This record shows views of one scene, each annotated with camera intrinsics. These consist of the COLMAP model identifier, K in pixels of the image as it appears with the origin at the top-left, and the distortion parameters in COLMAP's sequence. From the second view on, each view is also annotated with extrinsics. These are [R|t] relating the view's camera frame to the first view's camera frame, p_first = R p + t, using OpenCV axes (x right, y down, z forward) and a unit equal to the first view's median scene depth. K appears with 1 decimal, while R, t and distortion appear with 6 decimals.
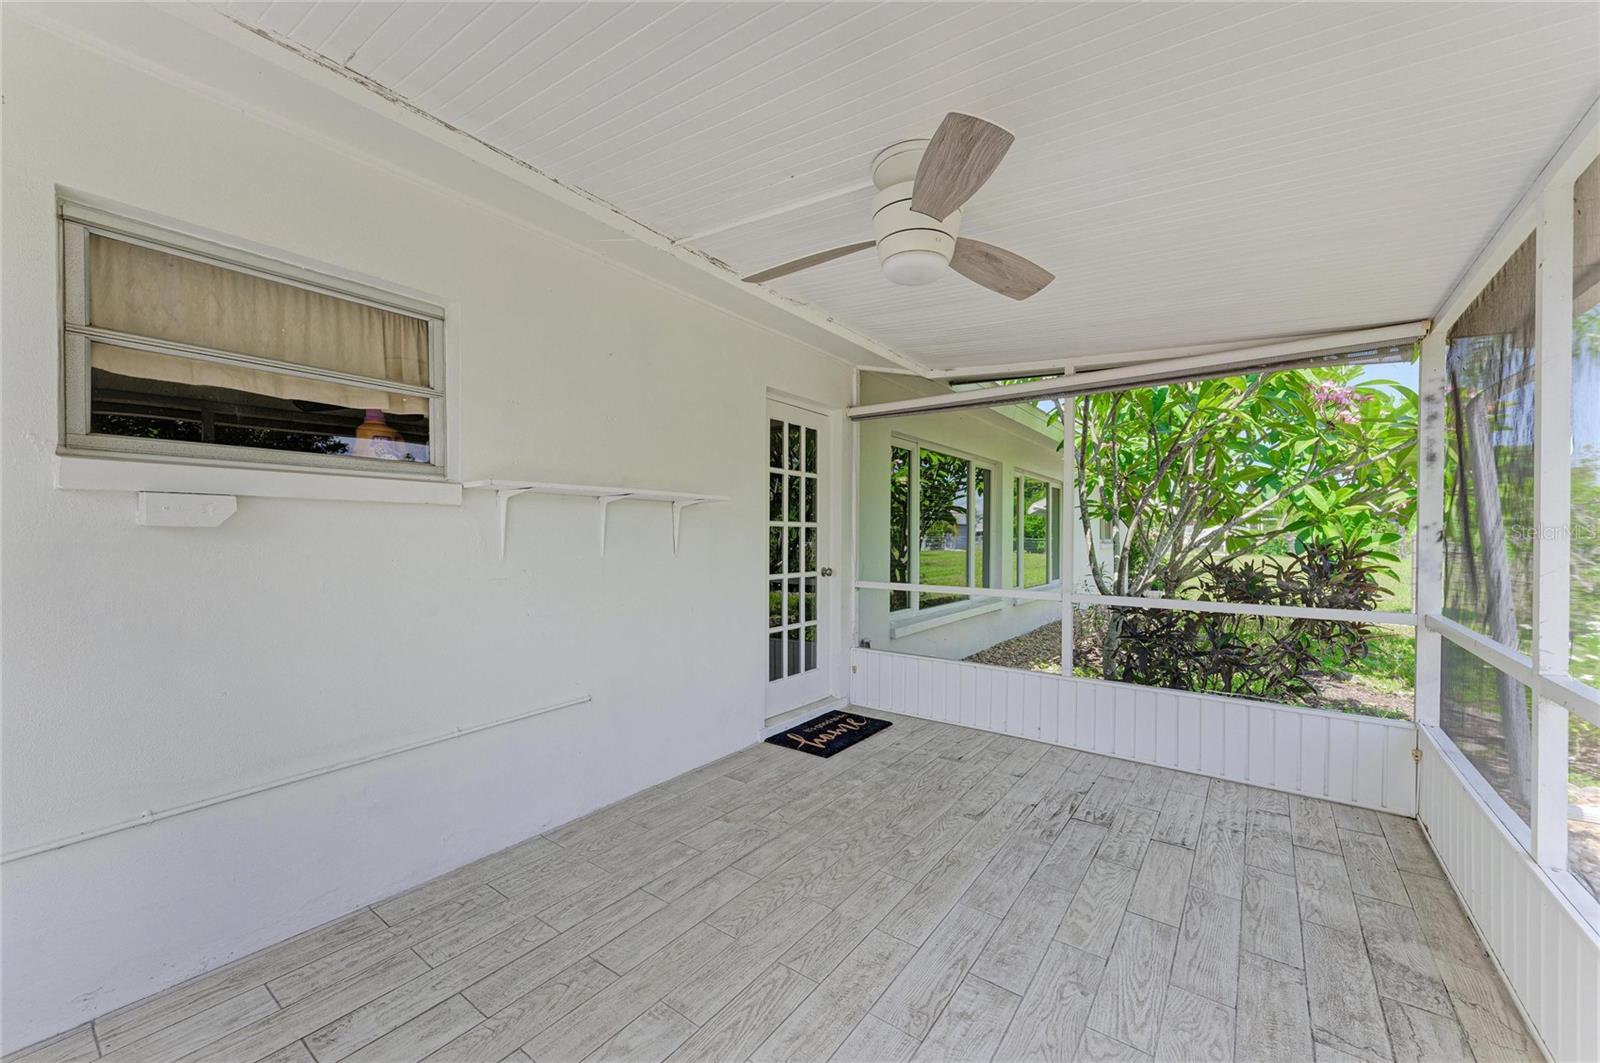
lens RADIAL K [[633.9, 0, 803.3], [0, 633.9, 544.1], [0, 0, 1]] dist [0.017300, -0.005609]
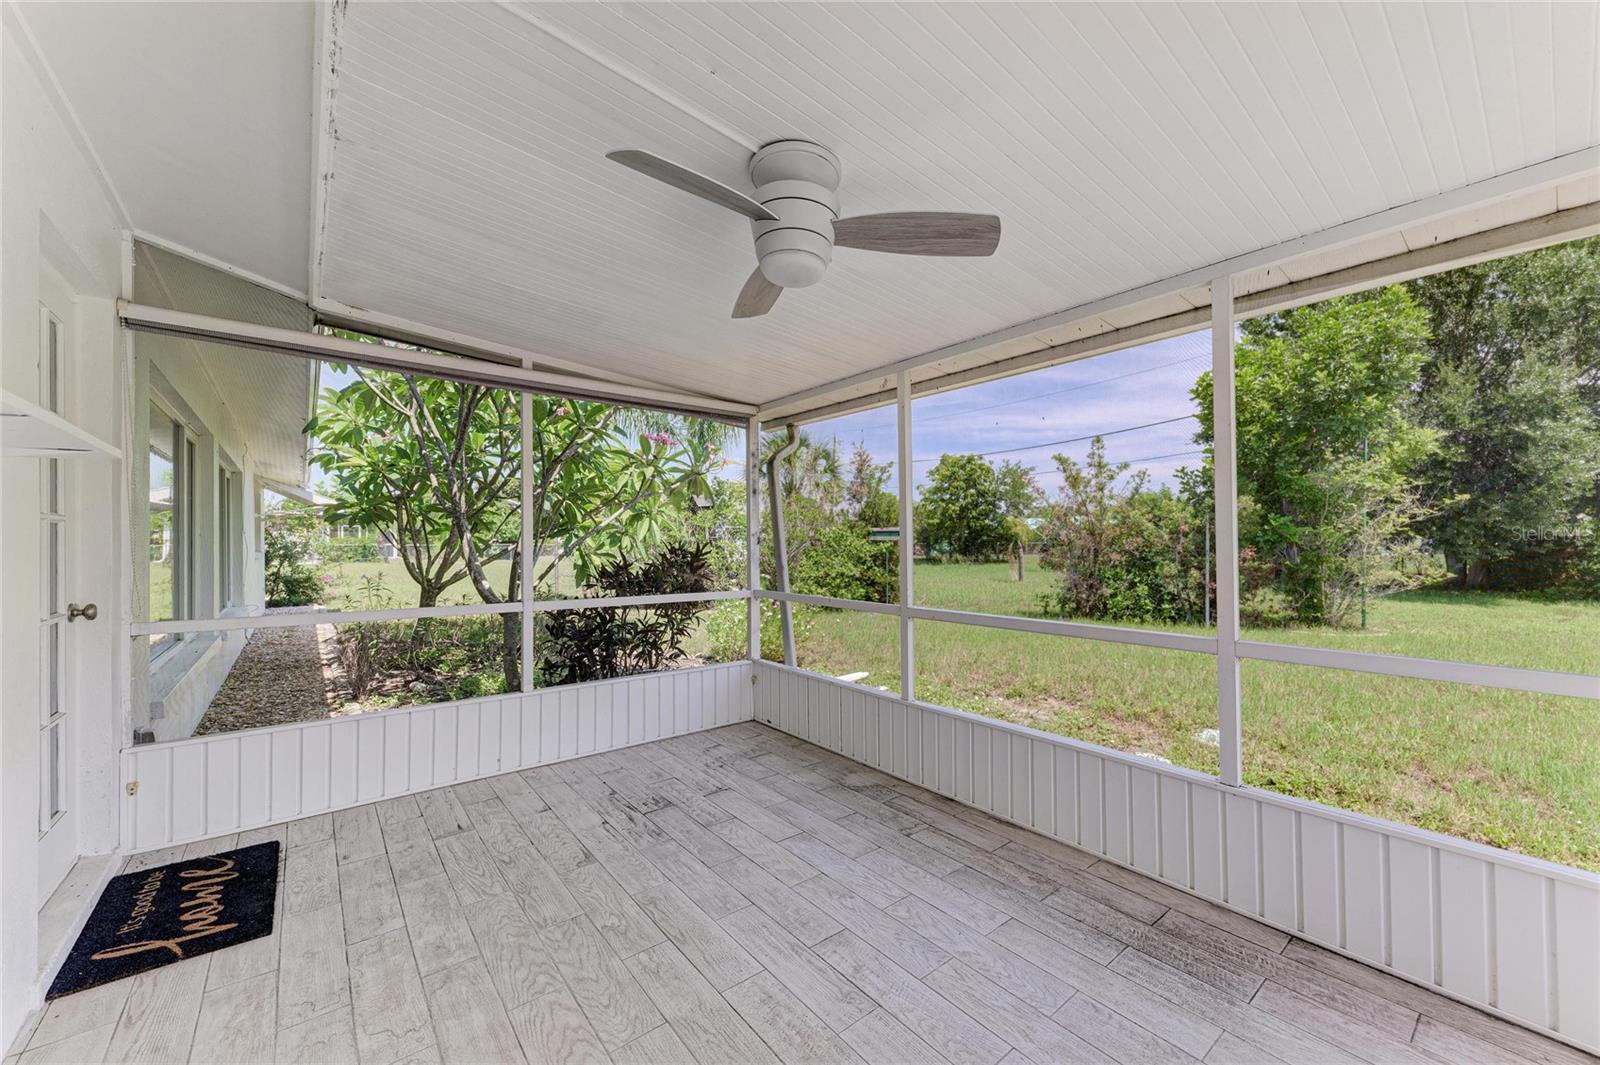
lens RADIAL K [[633.9, 0, 803.3], [0, 633.9, 545.1], [0, 0, 1]] dist [0.017300, -0.005609]
pose [[0.215384, -0.003599, 0.976523, -0.468481], [0.015280, 0.999883, 0.000315, -0.000643], [-0.976410, 0.014854, 0.215414, 0.464499]]
